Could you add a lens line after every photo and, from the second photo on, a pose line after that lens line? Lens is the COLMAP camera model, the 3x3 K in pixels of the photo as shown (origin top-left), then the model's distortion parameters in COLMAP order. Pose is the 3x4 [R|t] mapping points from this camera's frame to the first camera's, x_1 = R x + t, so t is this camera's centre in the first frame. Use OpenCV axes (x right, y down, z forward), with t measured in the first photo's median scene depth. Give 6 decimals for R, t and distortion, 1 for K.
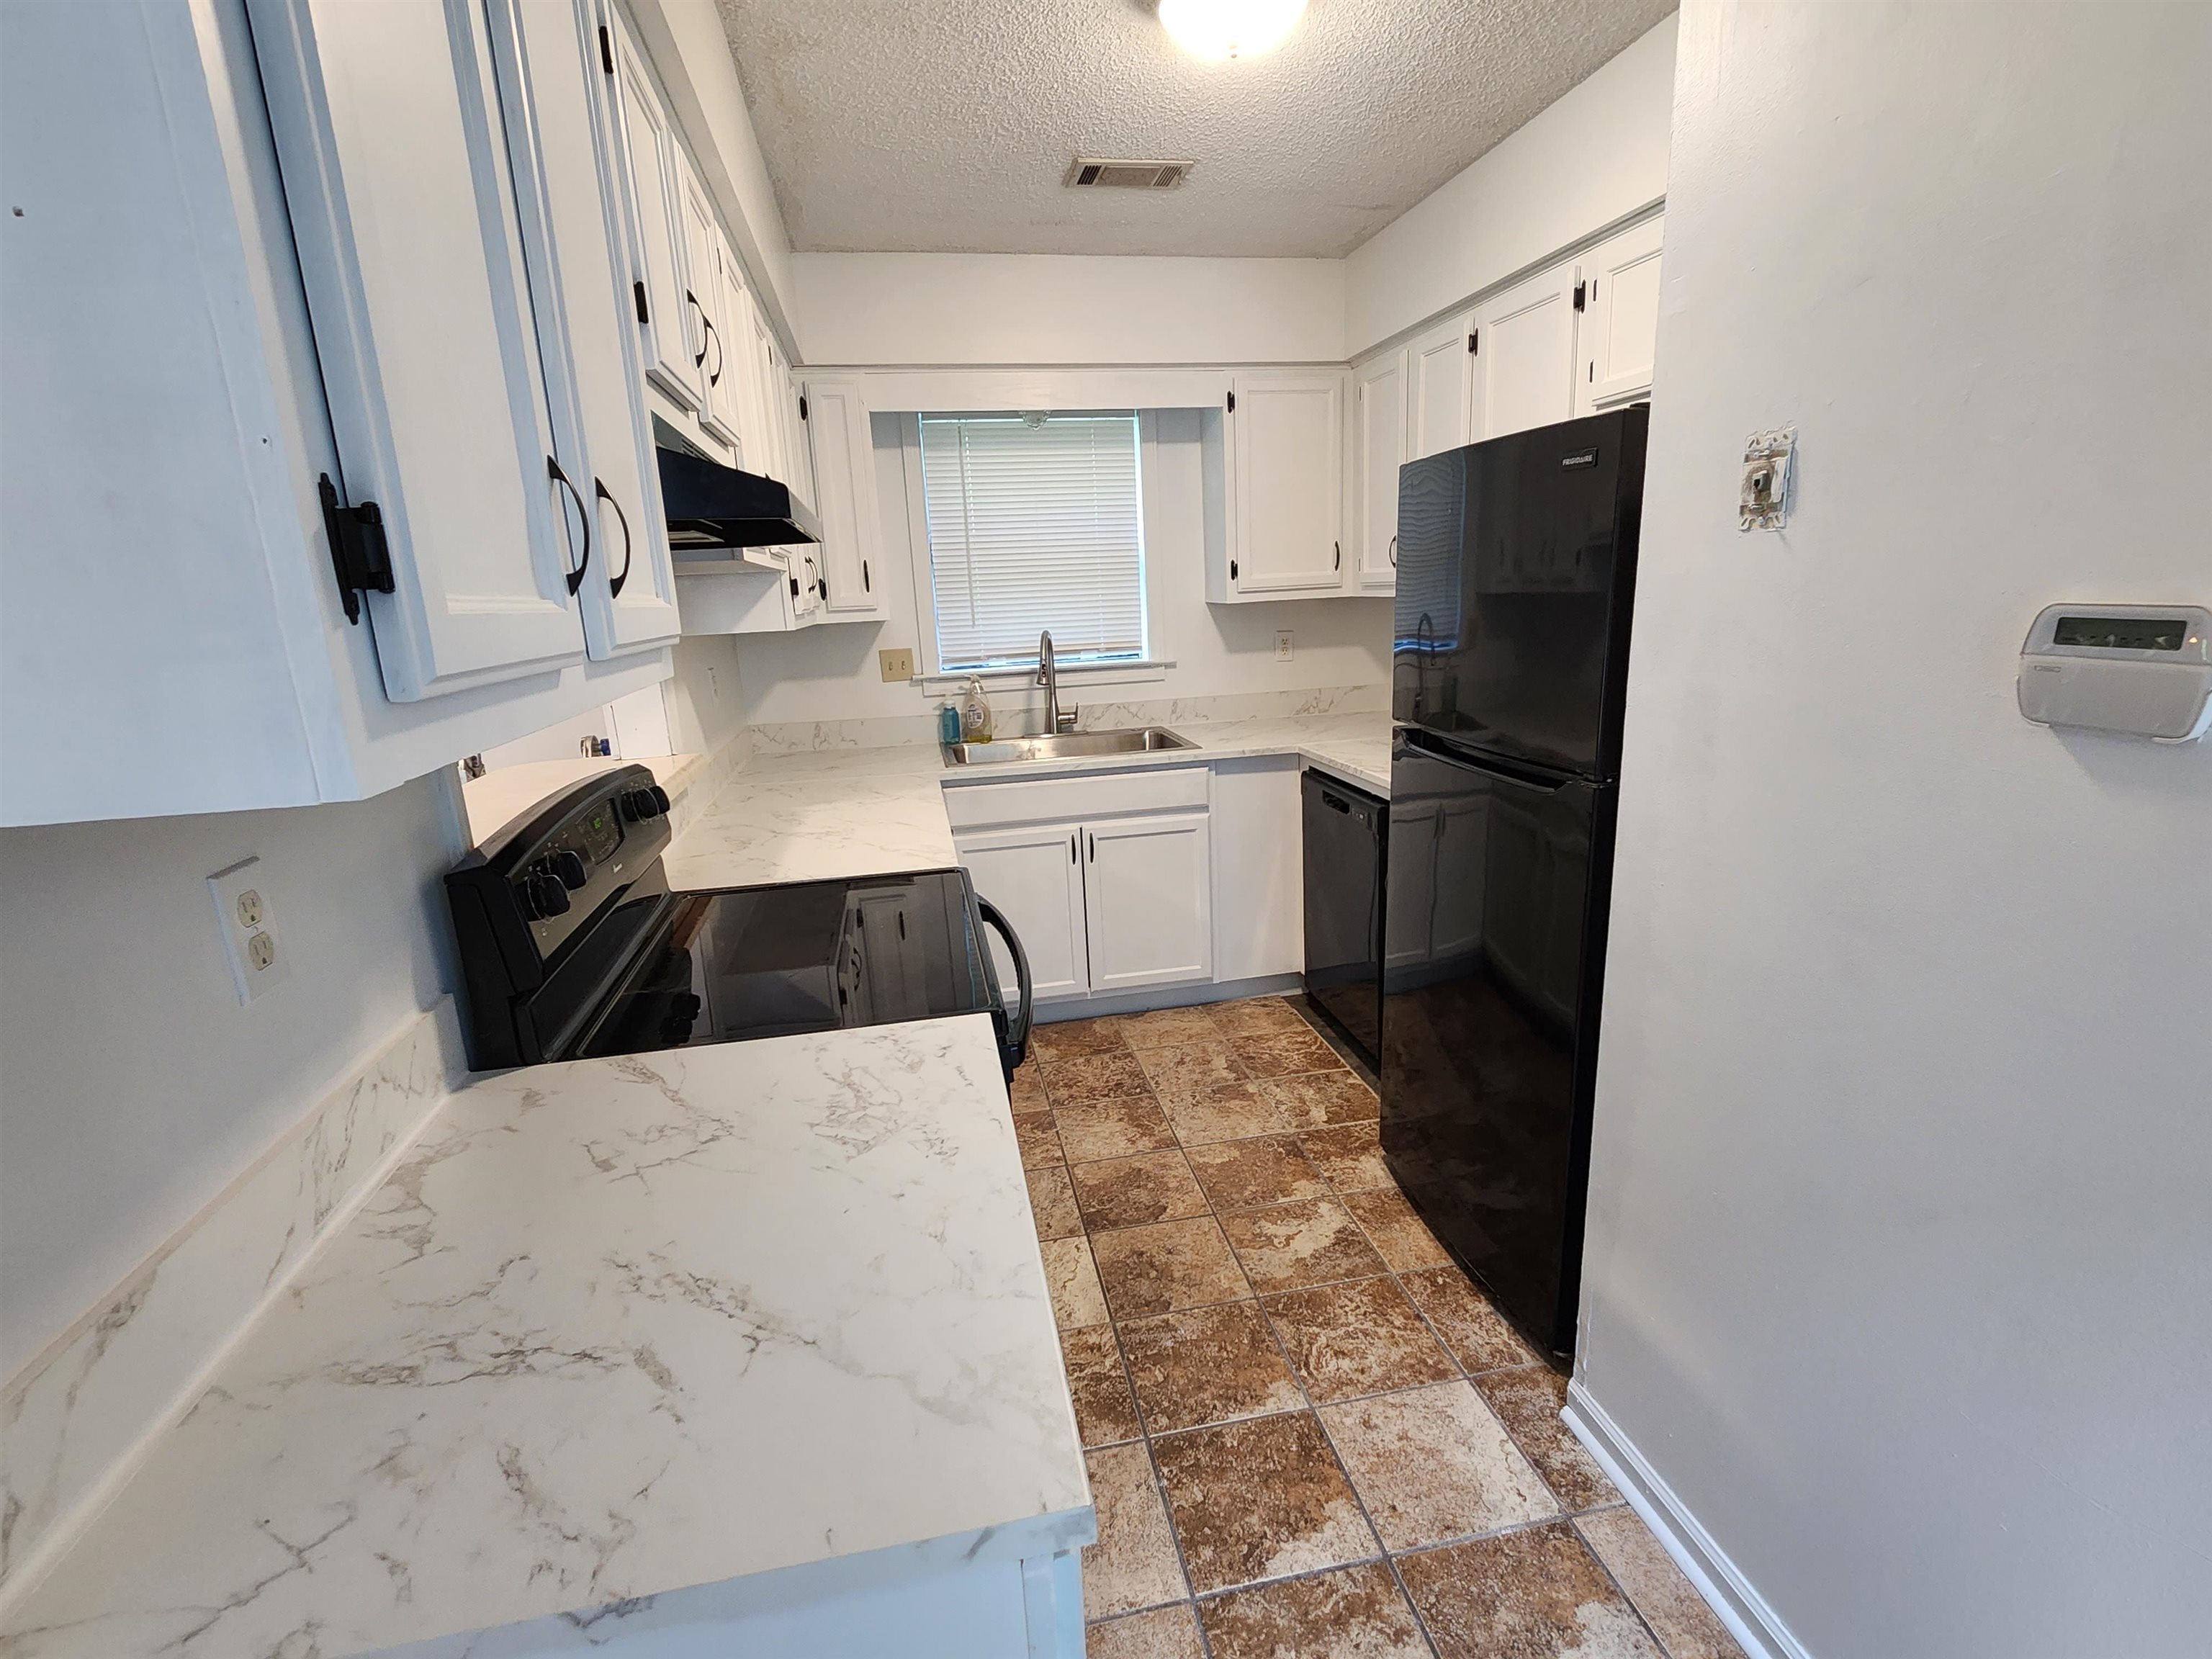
lens RADIAL K [[1042.2, 0, 1117.5], [0, 1042.2, 839.0], [0, 0, 1]] dist [0.008369, -0.008757]
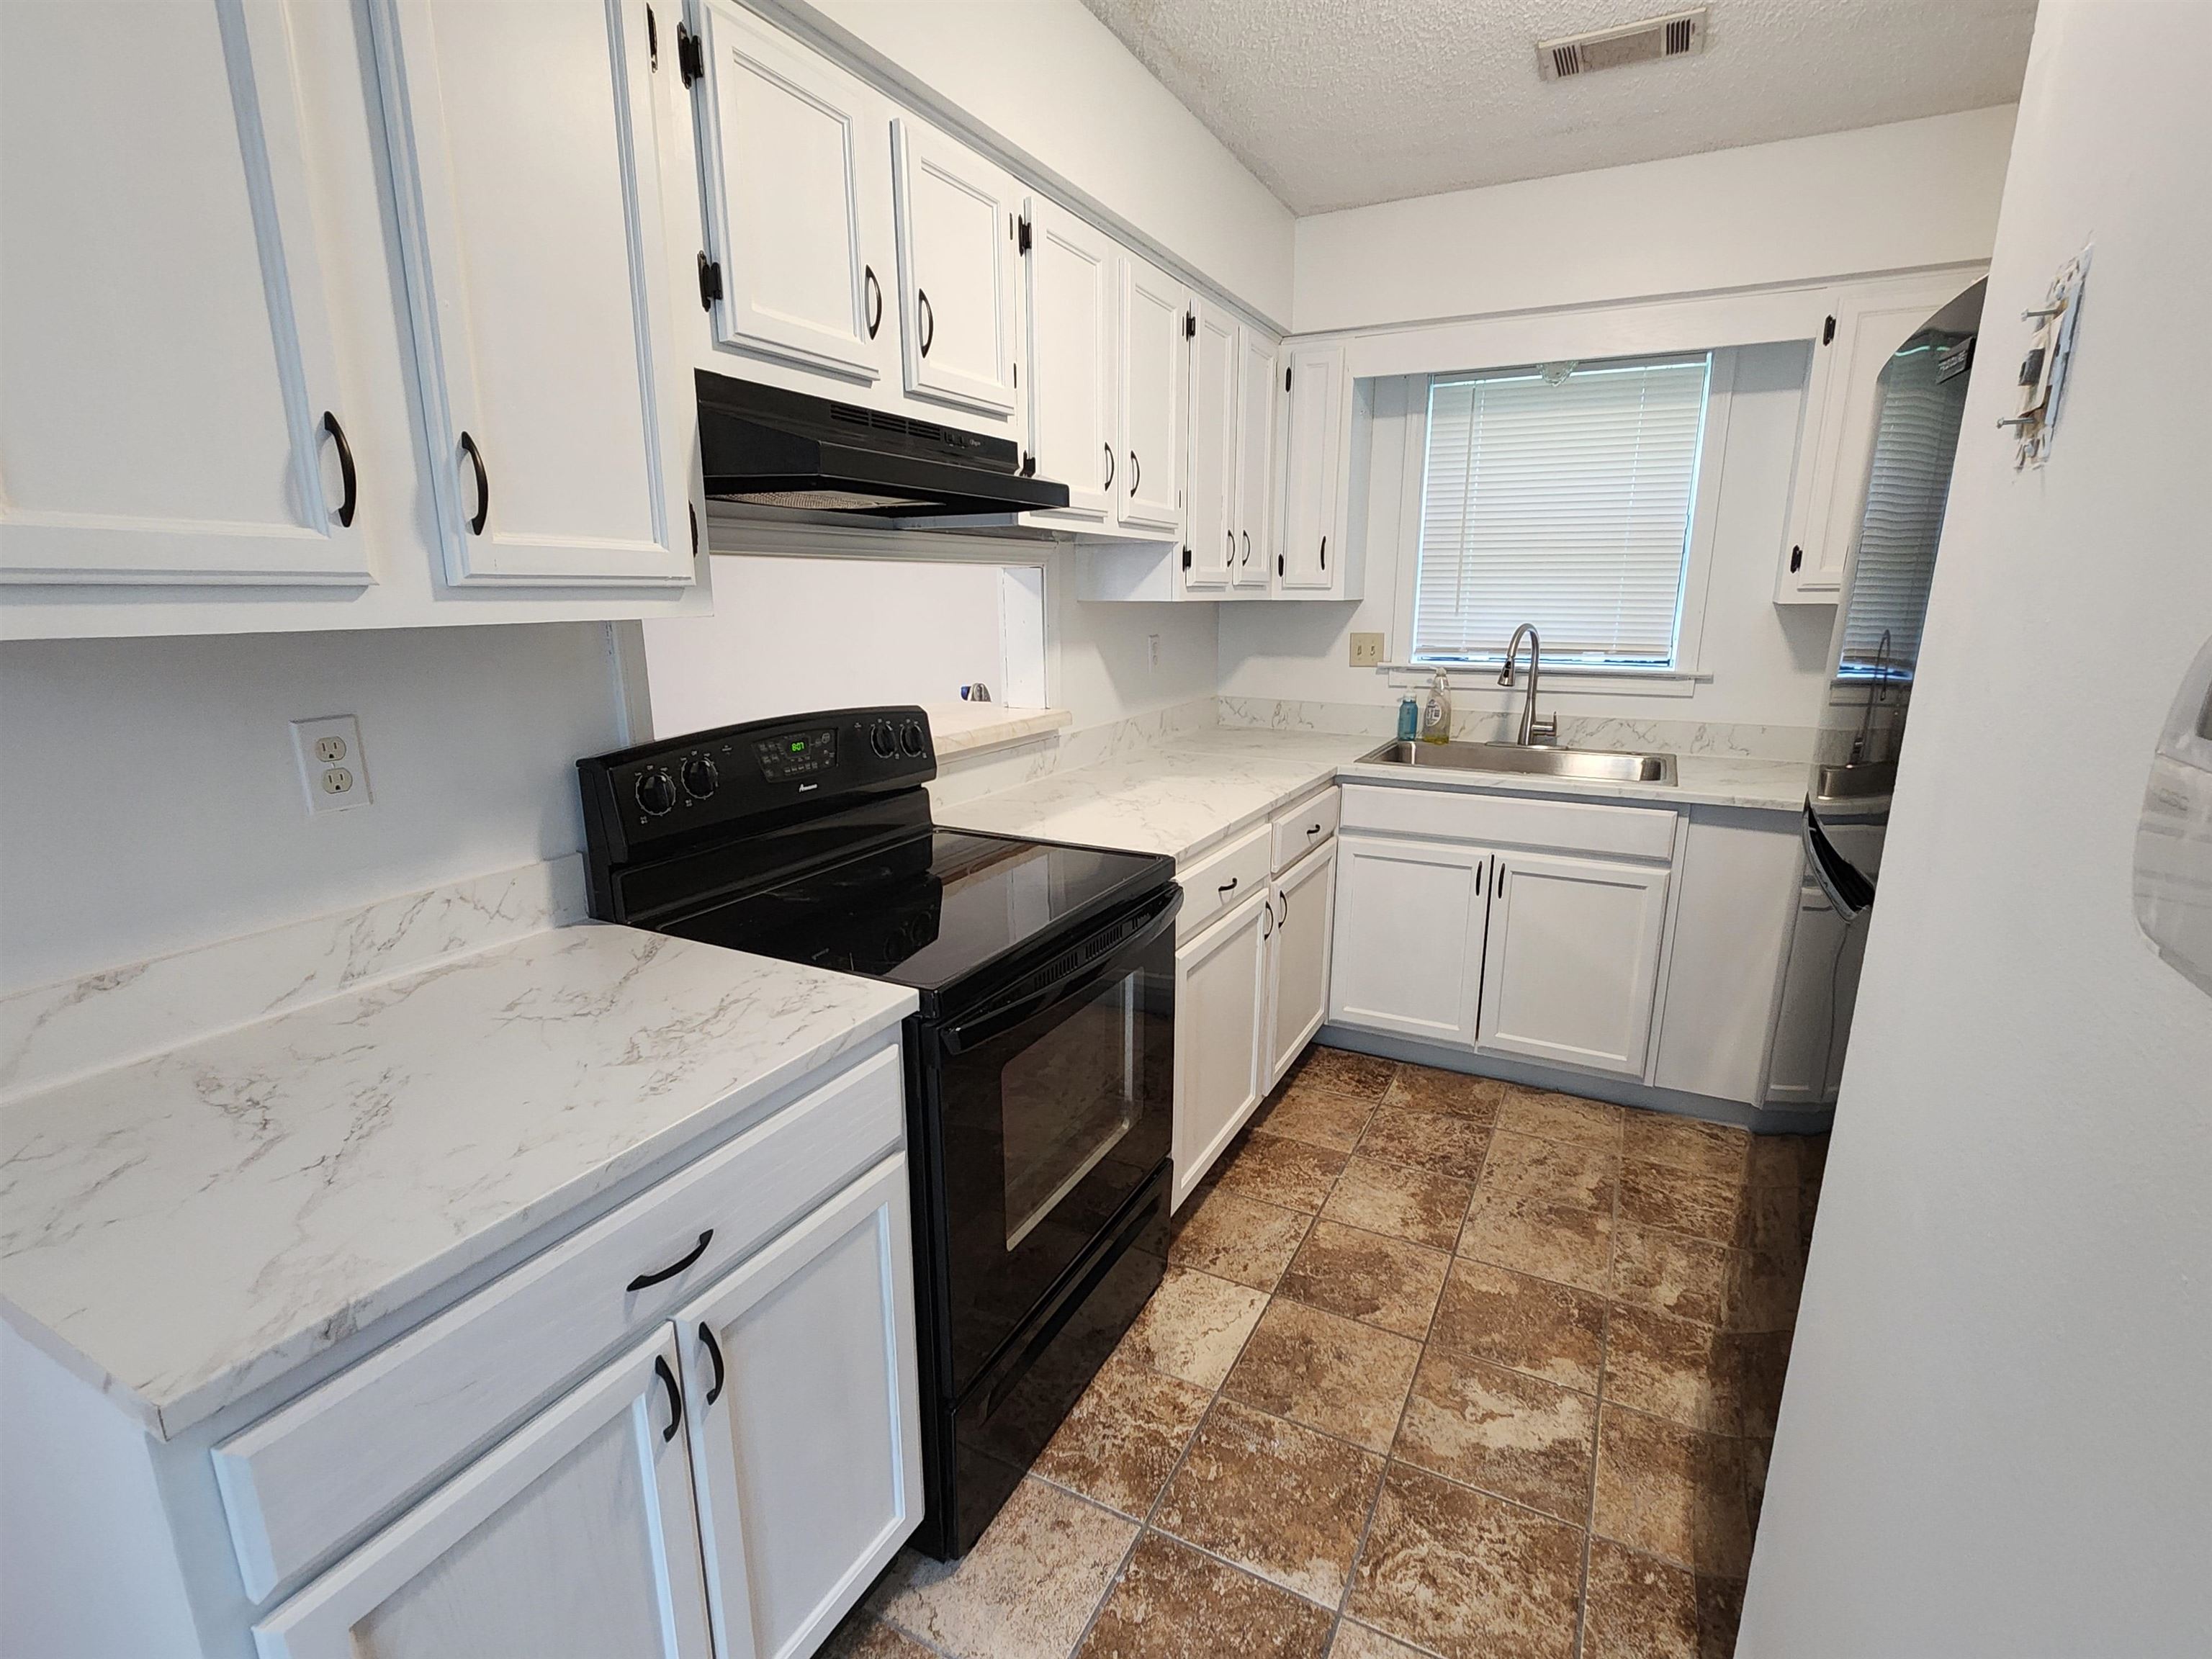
lens RADIAL K [[1042.2, 0, 1117.5], [0, 1042.2, 839.0], [0, 0, 1]] dist [0.008369, -0.008757]
pose [[0.780933, 0.190162, -0.594964, 0.323036], [-0.183138, 0.980376, 0.072966, -0.041974], [0.597164, 0.051979, 0.800433, 0.189237]]
